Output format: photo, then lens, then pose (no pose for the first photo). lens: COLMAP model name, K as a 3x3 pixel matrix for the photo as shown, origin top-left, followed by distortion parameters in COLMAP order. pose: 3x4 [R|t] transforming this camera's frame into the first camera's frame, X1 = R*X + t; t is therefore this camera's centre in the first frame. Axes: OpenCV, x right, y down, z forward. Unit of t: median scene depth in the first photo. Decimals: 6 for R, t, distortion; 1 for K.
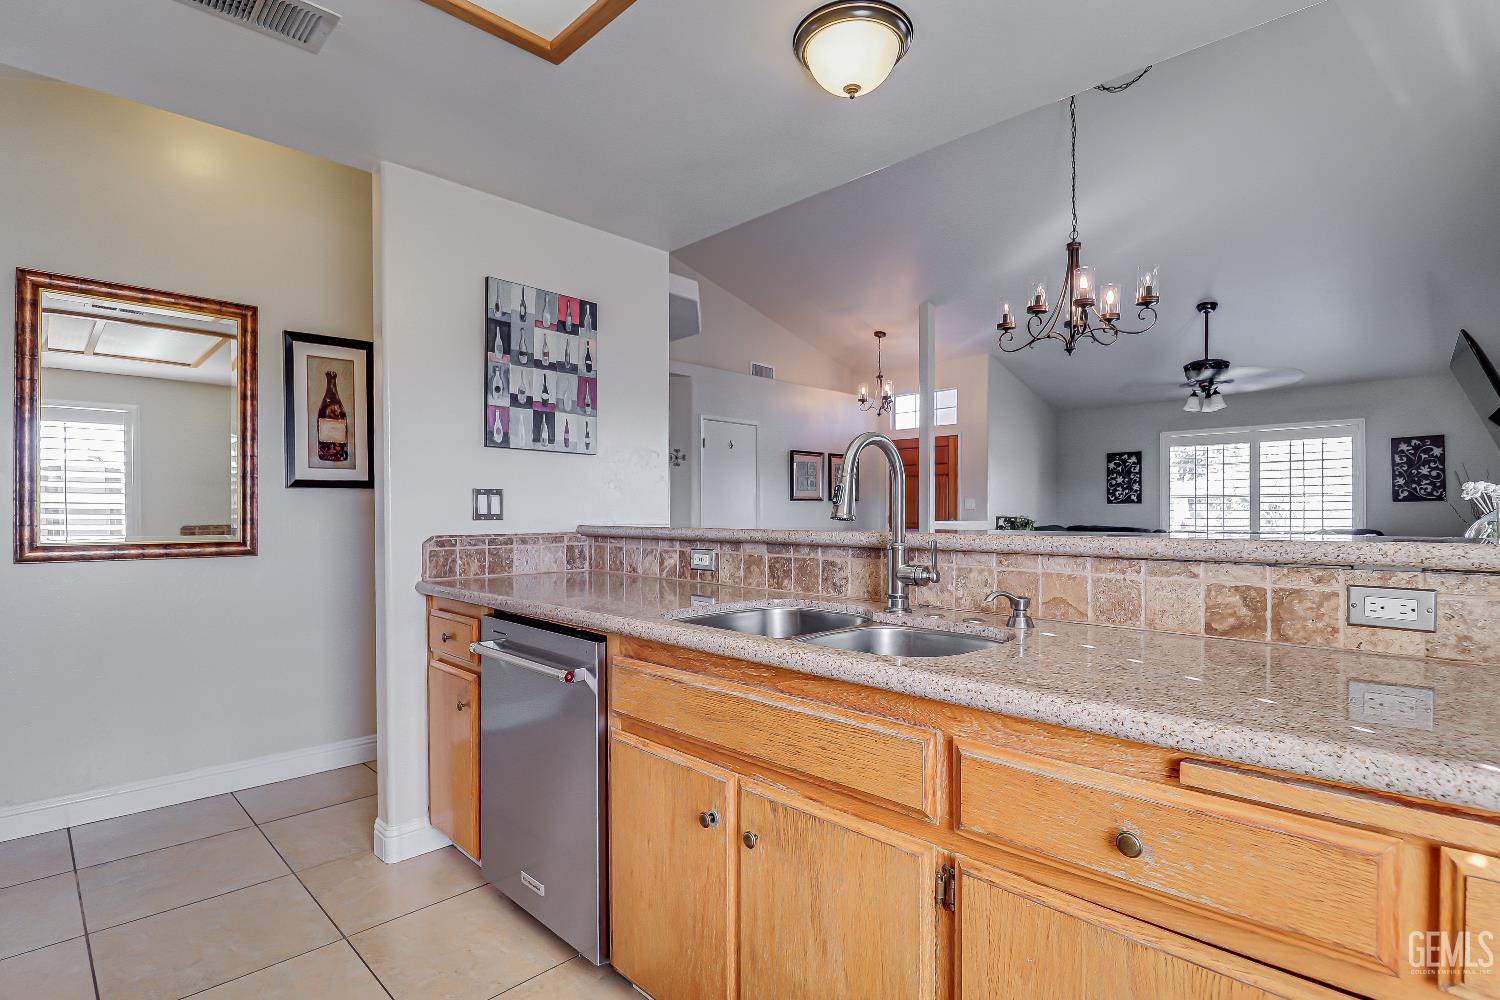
lens RADIAL K [[720.2, 0, 746.7], [0, 720.2, 513.0], [0, 0, 1]] dist [0.000780, -0.000251]
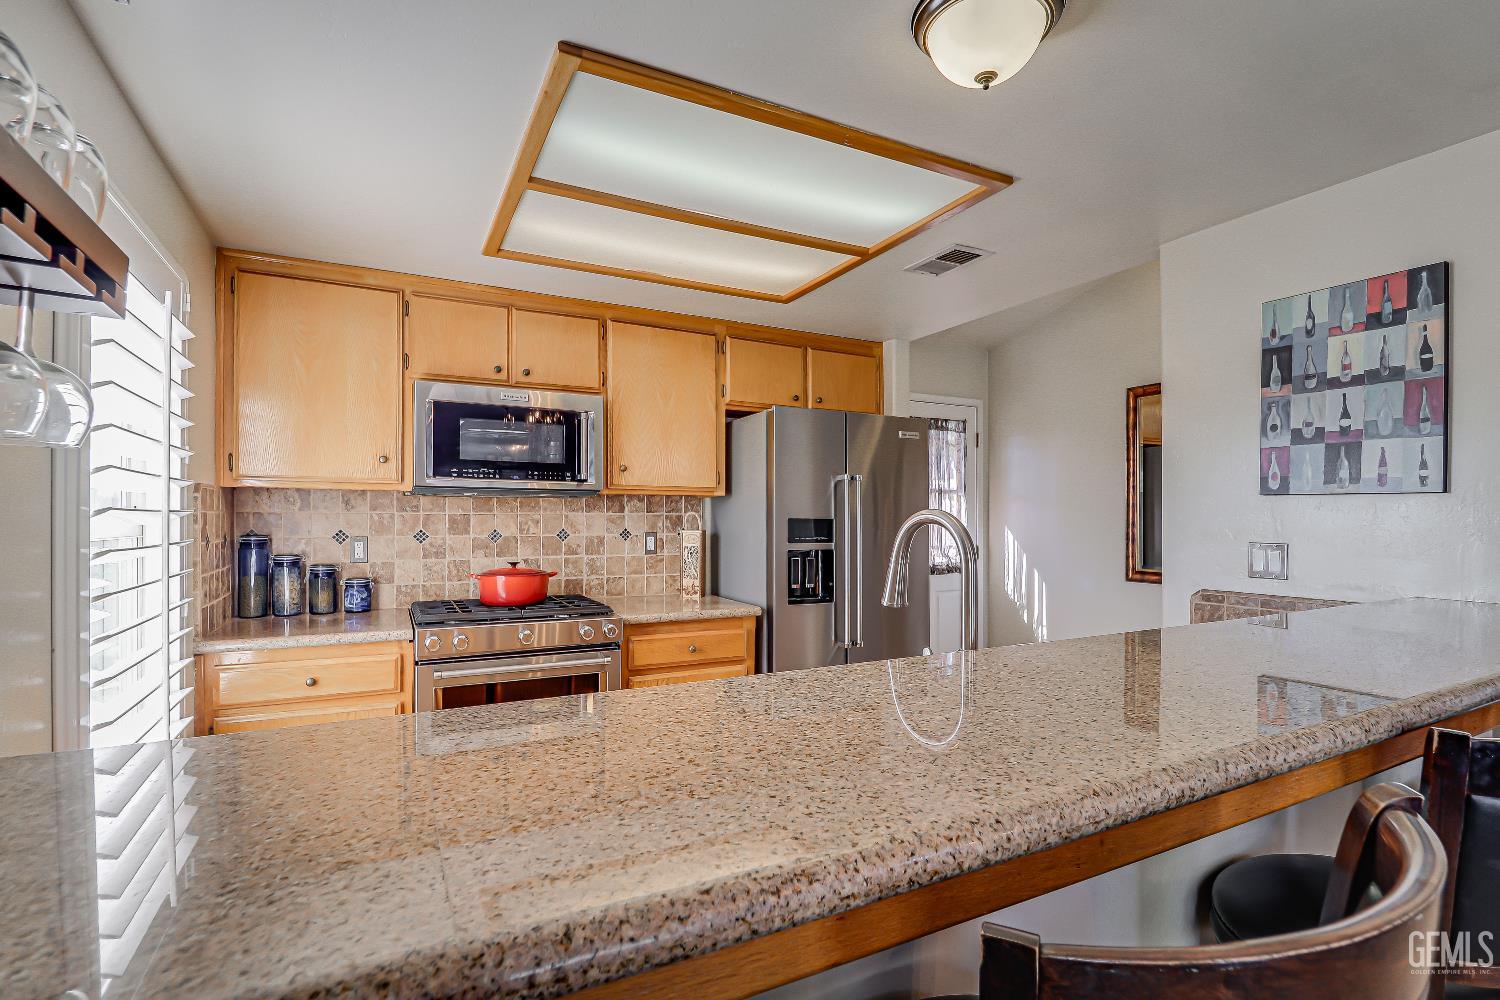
lens RADIAL K [[720.2, 0, 747.9], [0, 720.2, 509.1], [0, 0, 1]] dist [0.000780, -0.000251]
pose [[-0.290182, -0.009555, -0.956924, 0.639316], [0.000625, 0.999948, -0.010175, -0.063345], [0.956971, -0.003551, -0.290161, 0.620865]]
